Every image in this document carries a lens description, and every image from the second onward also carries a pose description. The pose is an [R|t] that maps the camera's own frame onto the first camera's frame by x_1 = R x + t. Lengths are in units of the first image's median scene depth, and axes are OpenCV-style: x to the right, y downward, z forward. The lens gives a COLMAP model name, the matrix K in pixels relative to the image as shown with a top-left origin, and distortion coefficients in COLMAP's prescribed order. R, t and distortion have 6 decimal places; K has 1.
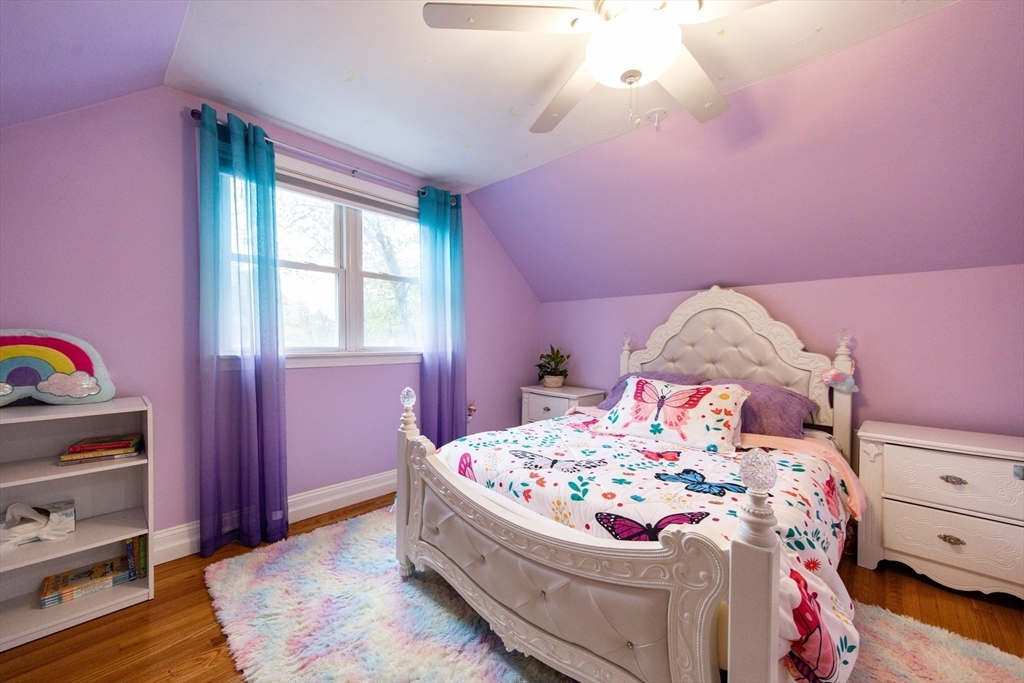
lens RADIAL K [[395.8, 0, 519.9], [0, 395.8, 346.9], [0, 0, 1]] dist [0.005932, -0.000958]
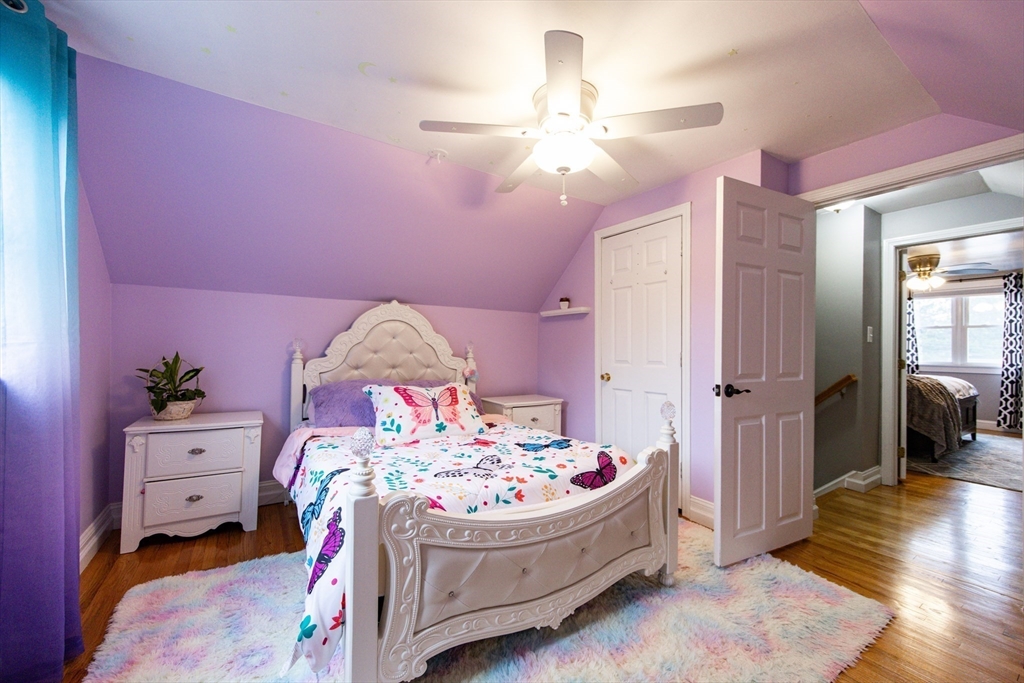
lens RADIAL K [[395.8, 0, 517.6], [0, 395.8, 341.9], [0, 0, 1]] dist [0.005932, -0.000958]
pose [[0.238849, 0.012725, 0.970973, -0.720909], [0.005380, 0.999881, -0.014427, -0.020860], [-0.971042, 0.008670, 0.238753, 0.517513]]
